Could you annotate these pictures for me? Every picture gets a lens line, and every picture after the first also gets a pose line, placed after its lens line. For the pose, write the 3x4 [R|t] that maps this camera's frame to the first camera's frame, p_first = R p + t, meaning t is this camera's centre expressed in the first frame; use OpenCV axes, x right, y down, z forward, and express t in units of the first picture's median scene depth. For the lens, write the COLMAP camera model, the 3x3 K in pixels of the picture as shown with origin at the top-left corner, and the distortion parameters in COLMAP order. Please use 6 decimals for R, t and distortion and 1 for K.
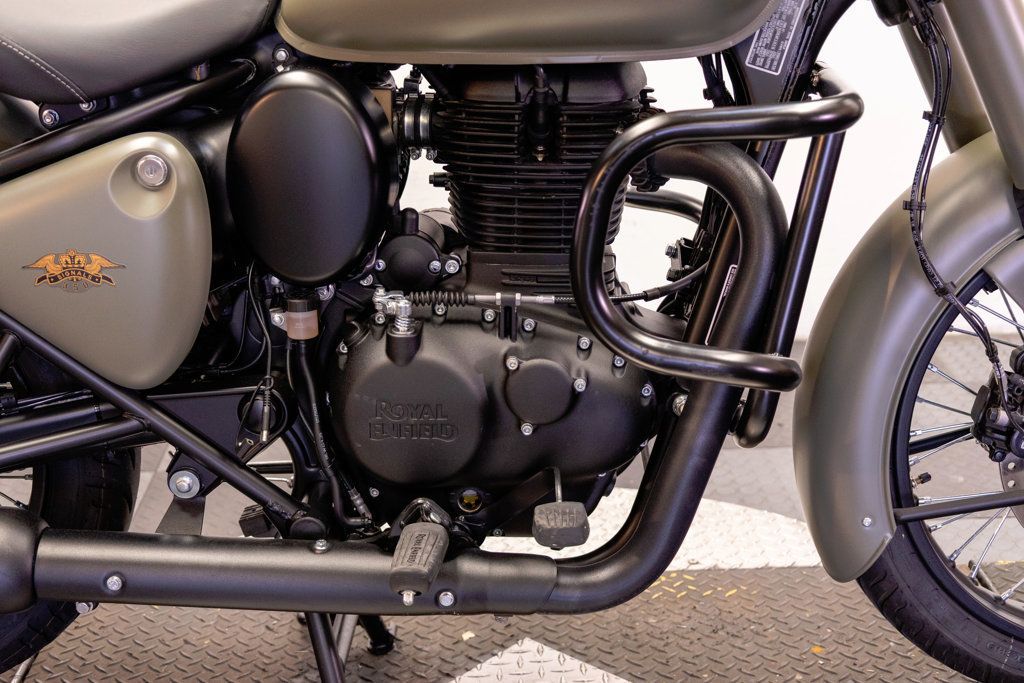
lens RADIAL K [[1446.7, 0, 512.0], [0, 1446.7, 341.5], [0, 0, 1]] dist [0.013240, -0.008797]
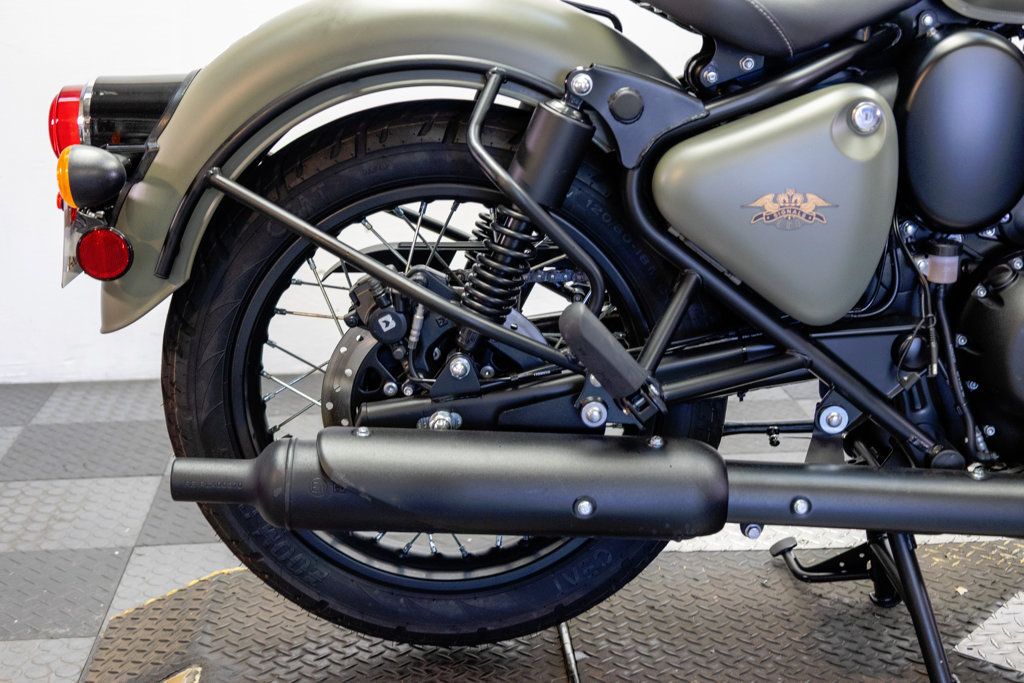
lens RADIAL K [[1446.7, 0, 512.0], [0, 1446.7, 341.5], [0, 0, 1]] dist [0.013240, -0.008797]
pose [[0.998863, 0.003418, 0.047542, -0.526440], [-0.001139, 0.998852, -0.047892, 0.094992], [-0.047651, 0.047784, 0.997720, -0.055250]]
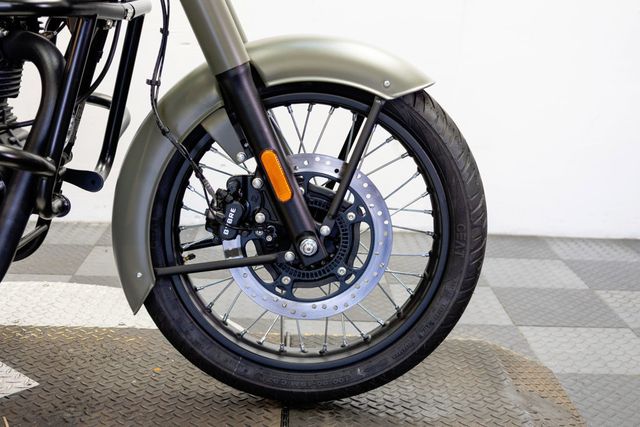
lens RADIAL K [[904.2, 0, 320.0], [0, 904.2, 213.5], [0, 0, 1]] dist [0.013240, -0.008797]
pose [[0.998040, 0.061838, 0.009602, 0.467215], [-0.060982, 0.995495, -0.072601, 0.124018], [-0.014048, 0.071873, 0.997315, -0.057475]]
